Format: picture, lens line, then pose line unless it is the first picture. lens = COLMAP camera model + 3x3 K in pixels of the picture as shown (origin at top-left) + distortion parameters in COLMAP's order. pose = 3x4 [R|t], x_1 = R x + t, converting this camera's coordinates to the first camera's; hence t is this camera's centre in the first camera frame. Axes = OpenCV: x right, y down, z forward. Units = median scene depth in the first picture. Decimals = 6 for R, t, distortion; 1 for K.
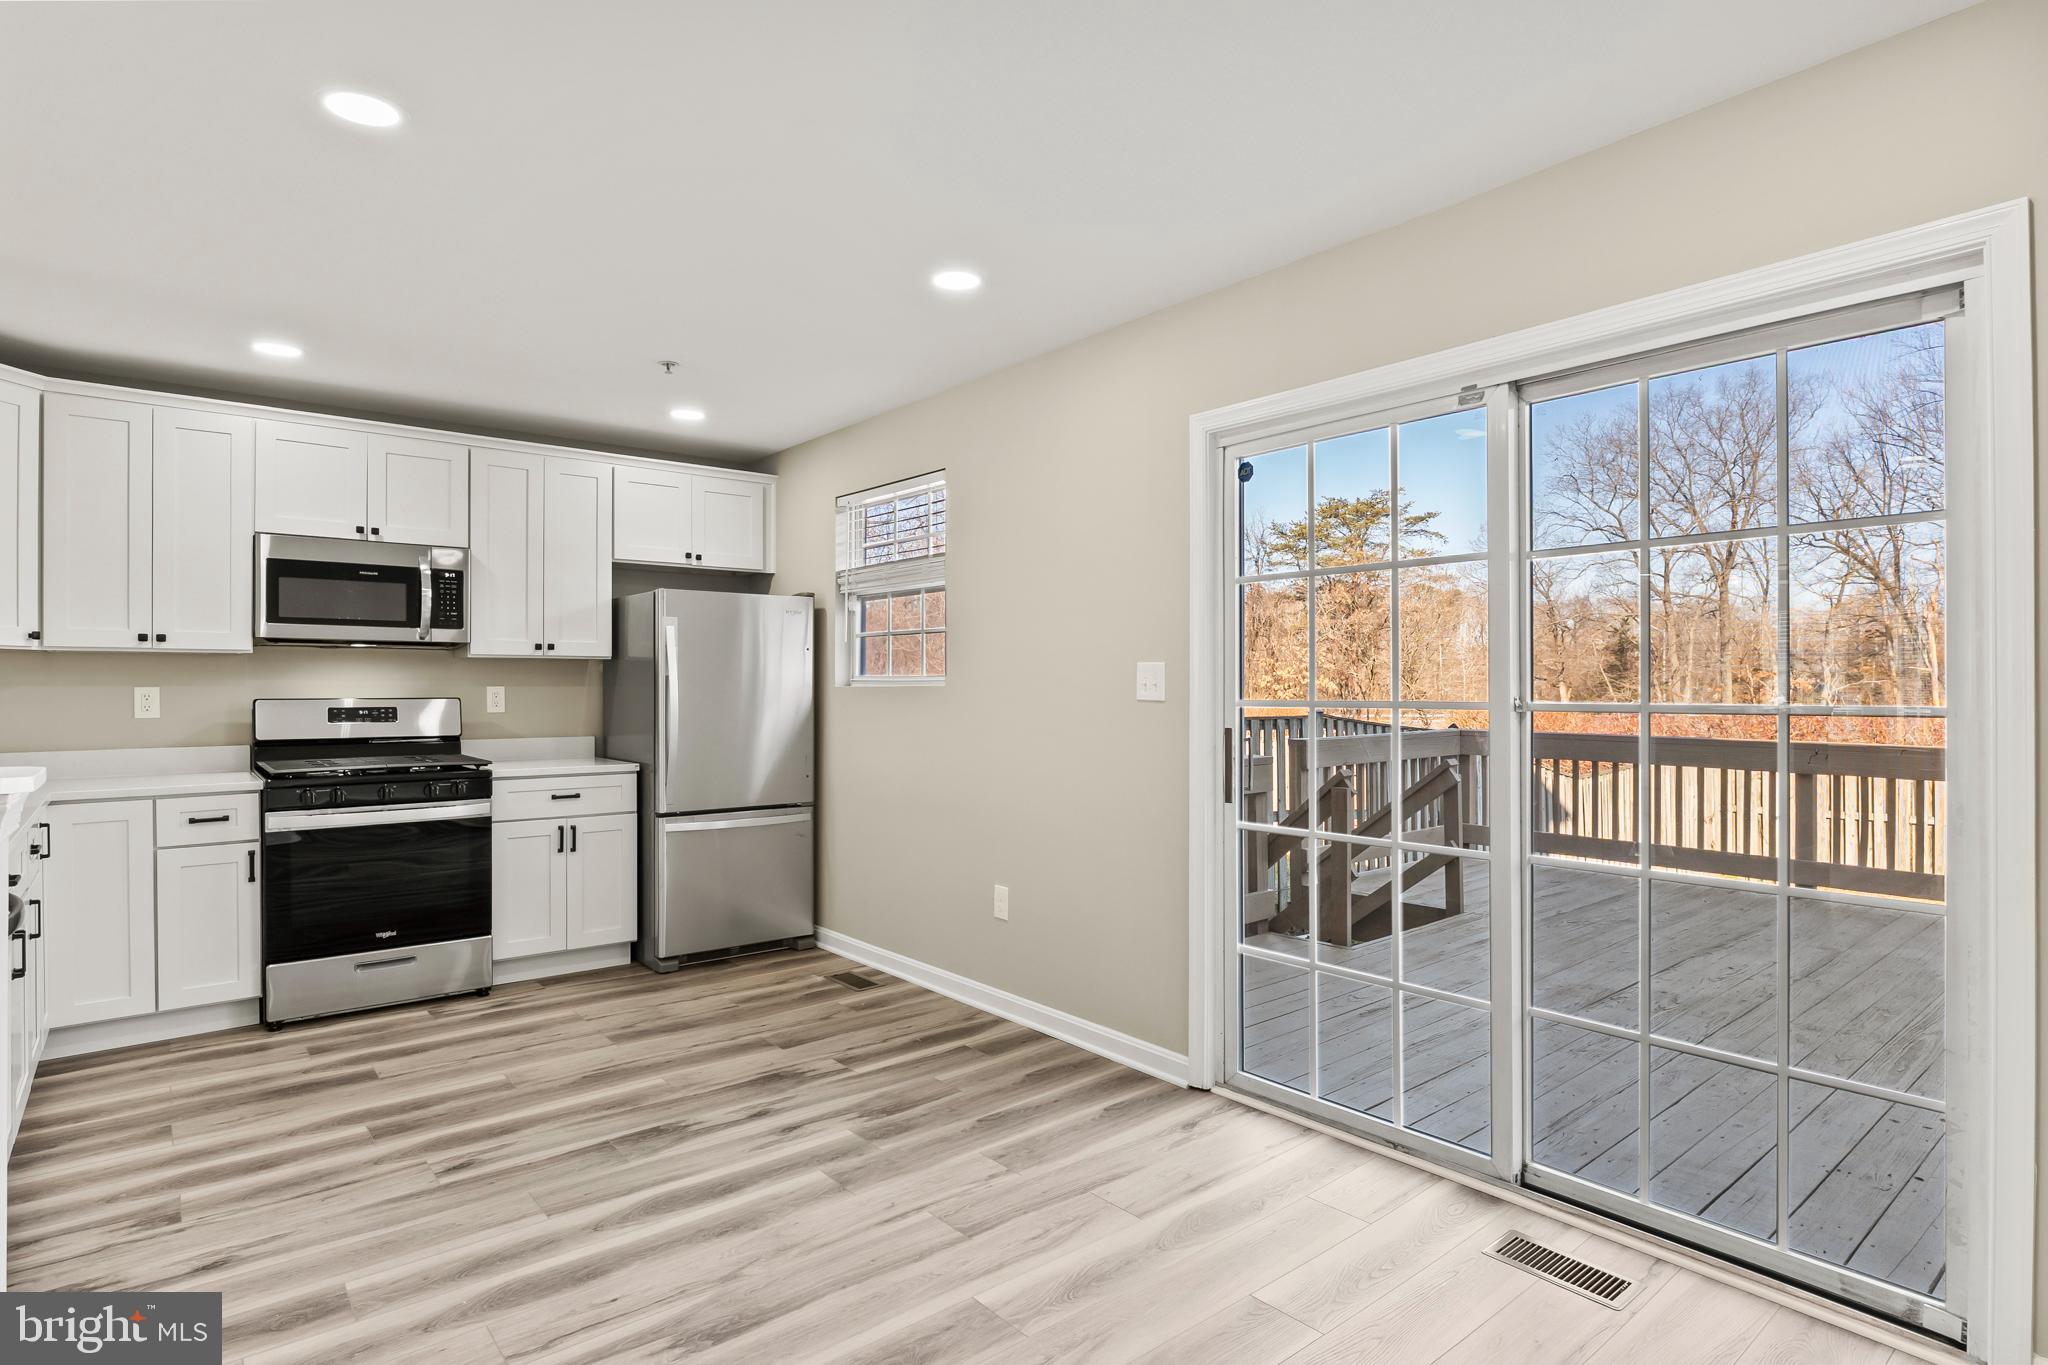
lens RADIAL K [[1068.7, 0, 1024.0], [0, 1068.7, 682.5], [0, 0, 1]] dist [-0.005783, -0.000919]
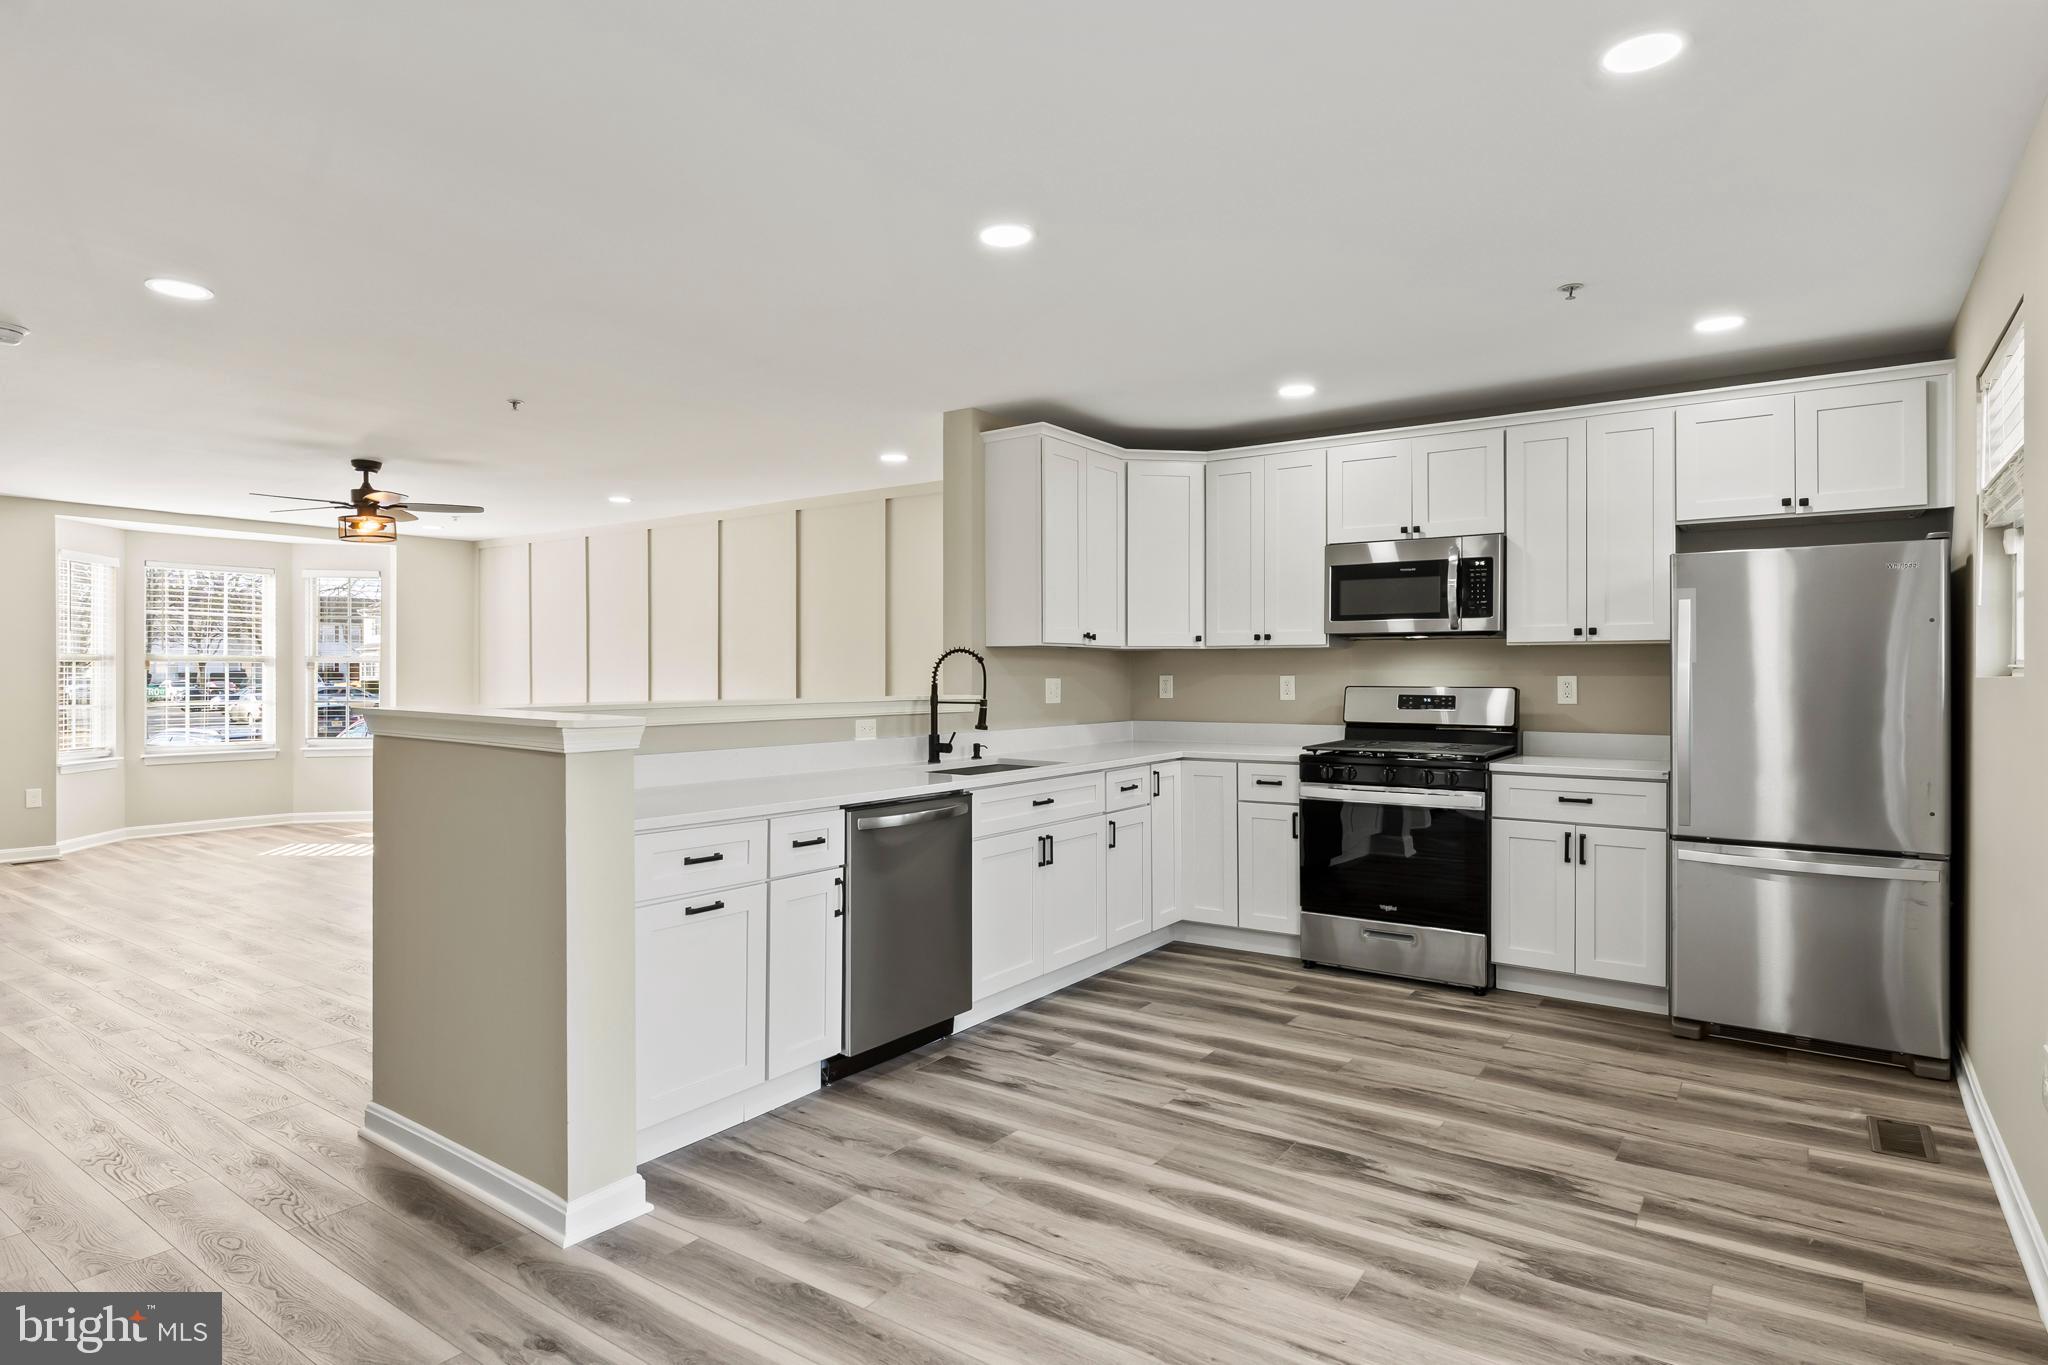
lens RADIAL K [[1108.6, 0, 1024.0], [0, 1108.6, 682.5], [0, 0, 1]] dist [-0.003909, -0.000408]
pose [[0.264228, 0.008218, -0.964425, 0.394536], [0.002376, 0.999955, 0.009172, -0.000671], [0.964457, -0.004715, 0.264197, 0.375990]]
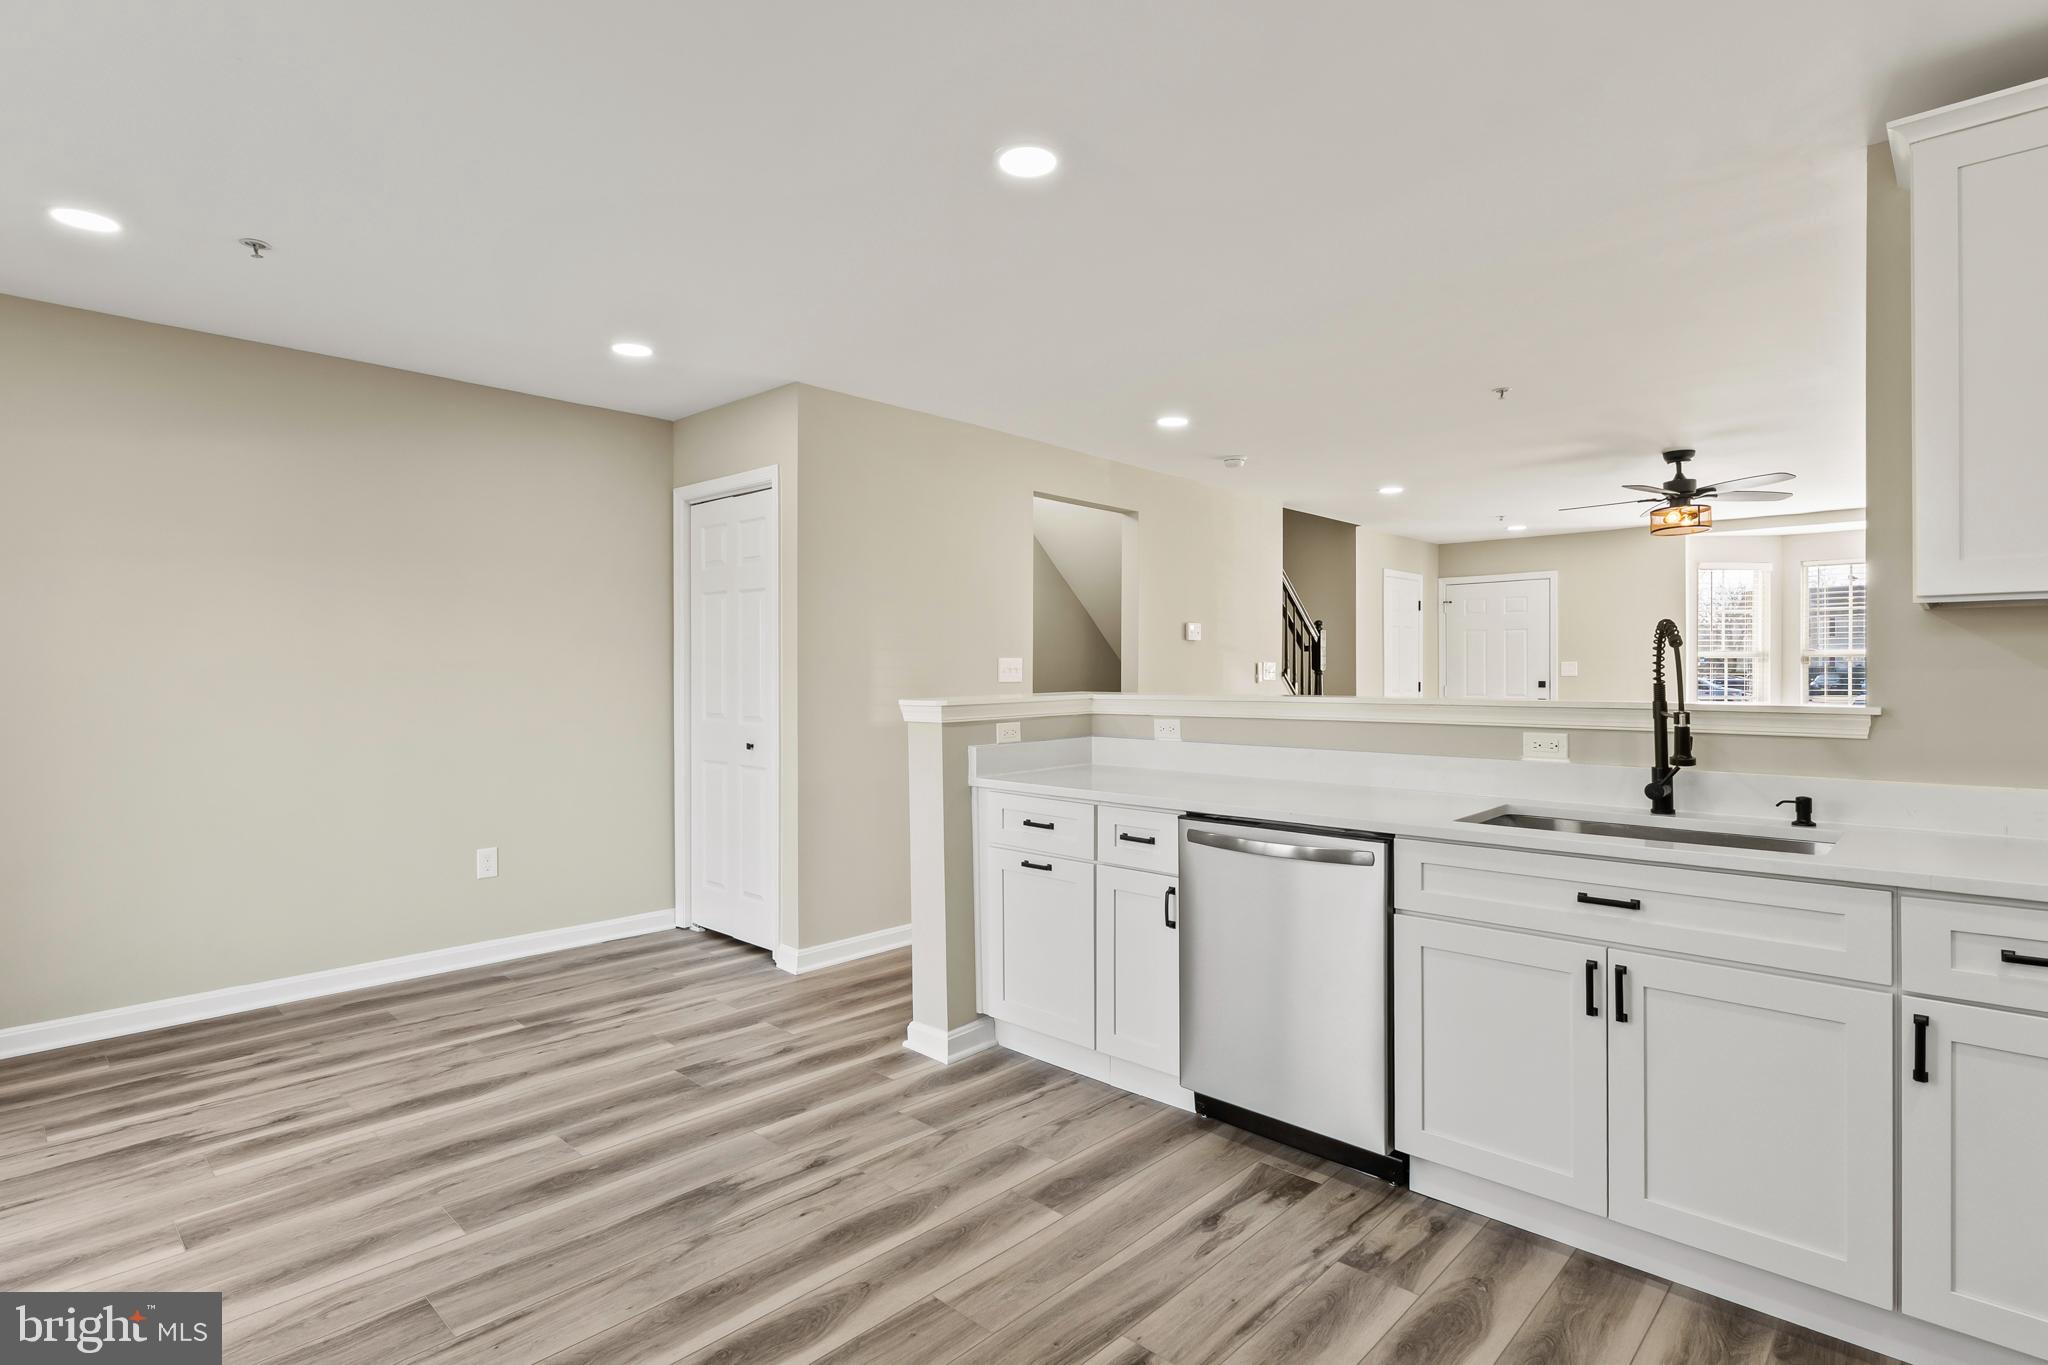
lens RADIAL K [[1025.1, 0, 1024.0], [0, 1025.1, 682.5], [0, 0, 1]] dist [0.000919, 0.000225]
pose [[-0.992126, 0.005164, -0.125137, -0.272181], [0.004346, 0.999967, 0.006810, 0.005087], [0.125168, 0.006213, -0.992116, 1.183088]]
